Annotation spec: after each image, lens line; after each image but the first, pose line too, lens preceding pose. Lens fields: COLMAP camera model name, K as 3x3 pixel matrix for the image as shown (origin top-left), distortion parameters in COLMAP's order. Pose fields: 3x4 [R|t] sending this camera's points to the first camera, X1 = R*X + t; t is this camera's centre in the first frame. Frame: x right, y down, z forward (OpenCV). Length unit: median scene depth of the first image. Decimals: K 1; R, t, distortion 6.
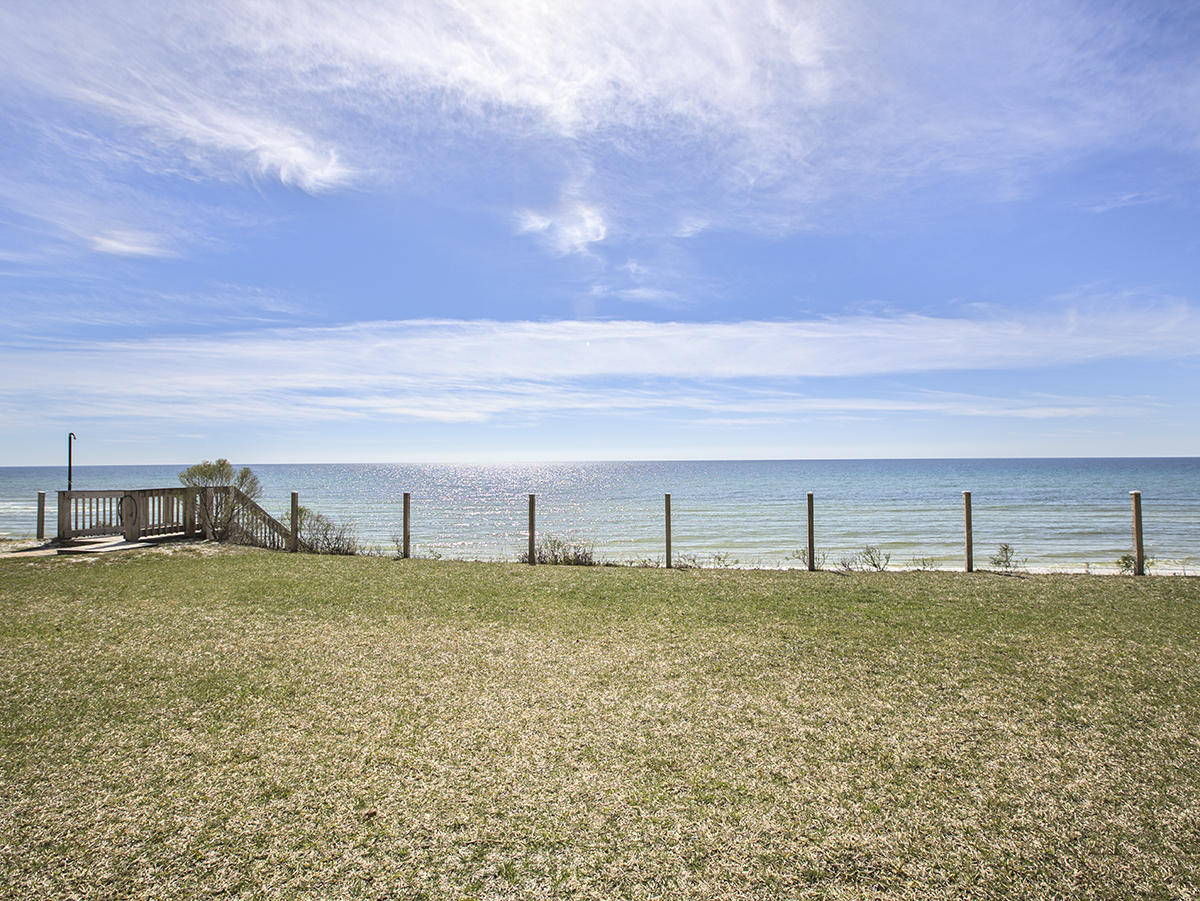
lens RADIAL K [[575.6, 0, 573.9], [0, 575.6, 452.9], [0, 0, 1]] dist [-0.052115, 0.018626]
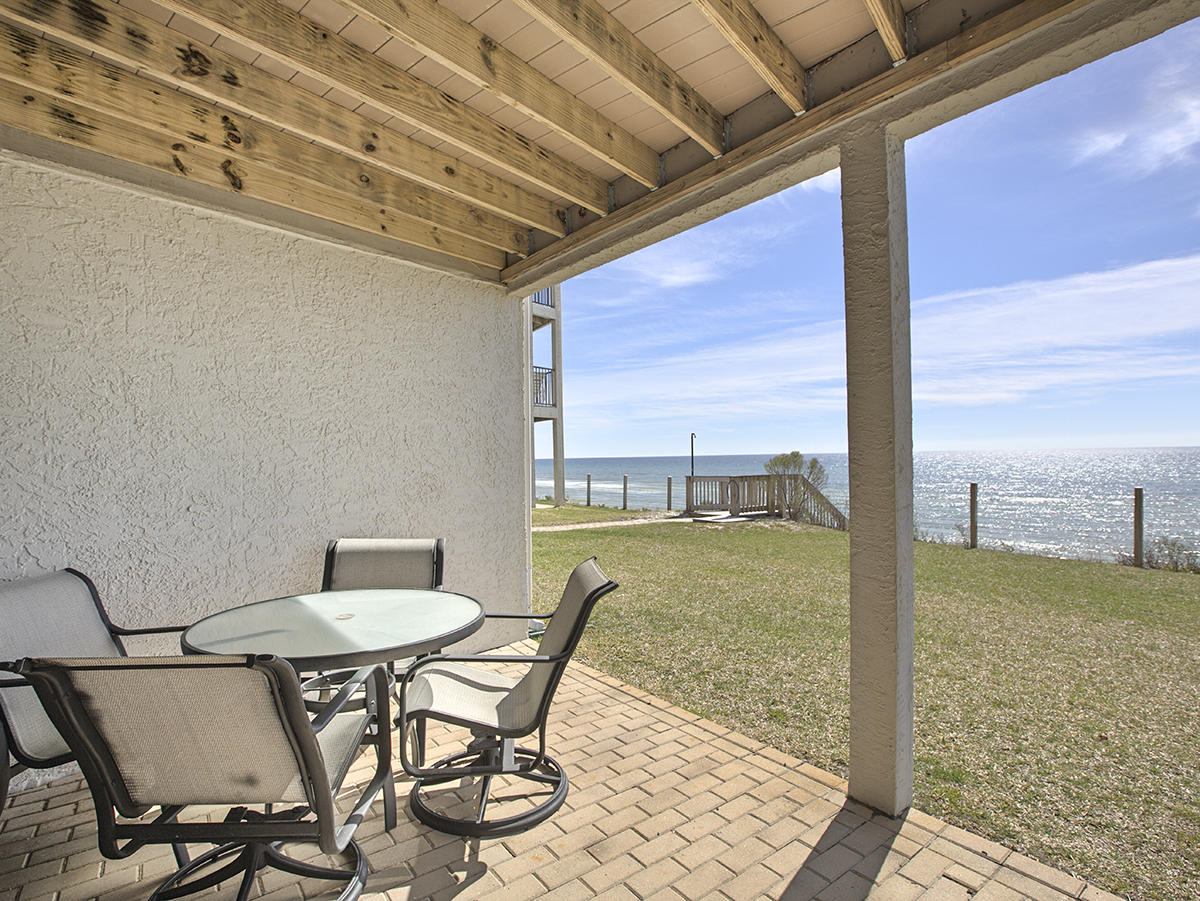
lens RADIAL K [[595.0, 0, 602.1], [0, 595.0, 476.6], [0, 0, 1]] dist [-0.051531, 0.019699]
pose [[0.739193, 0.017958, -0.673255, -0.047461], [0.022033, 0.998465, 0.050823, -0.003709], [0.673133, -0.052402, 0.737662, -0.094637]]
